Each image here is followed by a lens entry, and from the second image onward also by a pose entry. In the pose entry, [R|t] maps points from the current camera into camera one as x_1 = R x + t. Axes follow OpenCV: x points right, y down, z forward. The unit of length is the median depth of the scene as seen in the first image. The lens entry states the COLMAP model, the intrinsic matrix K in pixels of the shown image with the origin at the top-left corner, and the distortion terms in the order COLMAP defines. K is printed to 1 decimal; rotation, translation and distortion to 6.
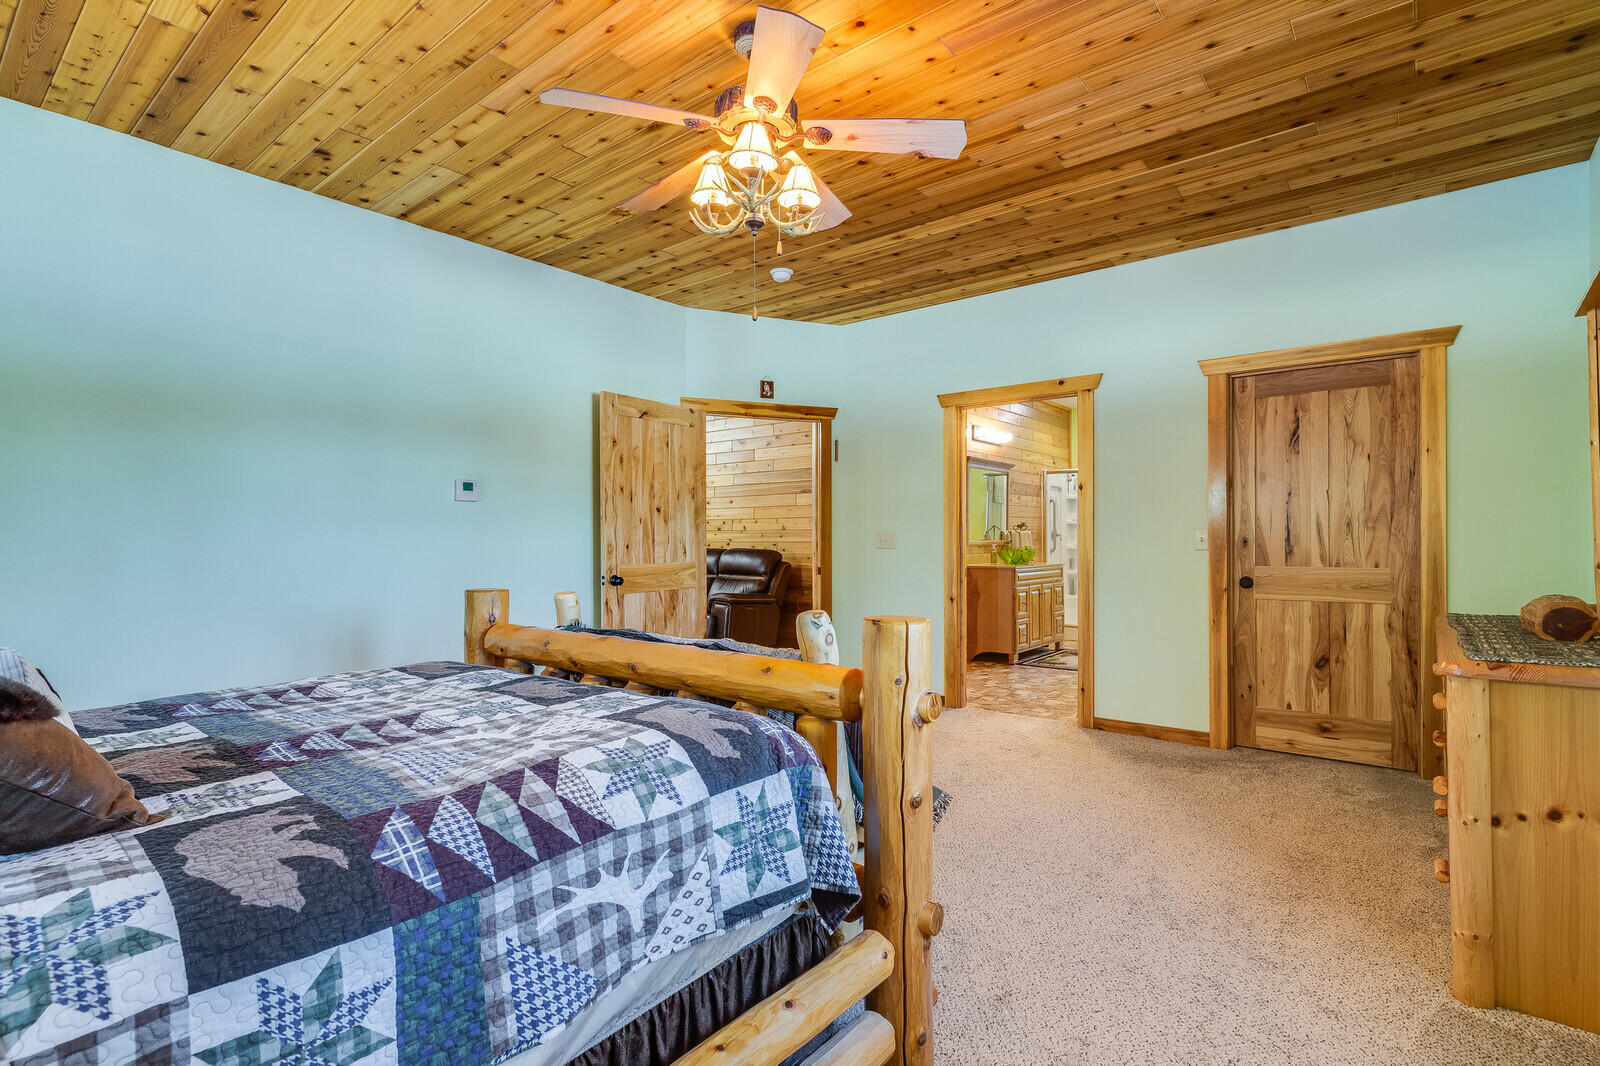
lens RADIAL K [[761.1, 0, 808.1], [0, 761.1, 529.8], [0, 0, 1]] dist [0.005160, -0.001933]
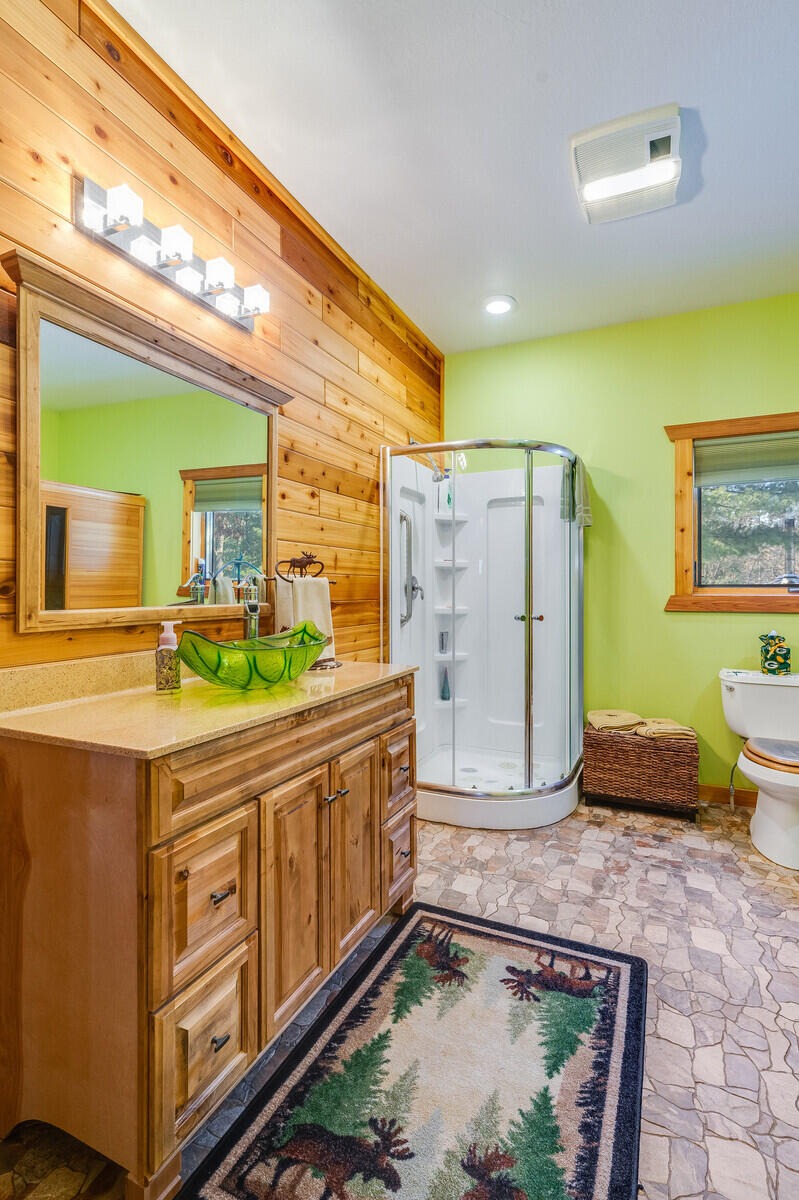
lens RADIAL K [[570.8, 0, 398.7], [0, 570.8, 590.3], [0, 0, 1]] dist [0.005160, -0.001933]
pose [[0.971378, 0.006542, 0.237450, 0.519643], [-0.009310, 0.999901, 0.010540, 0.009141], [-0.237358, -0.012449, 0.971343, 1.456701]]
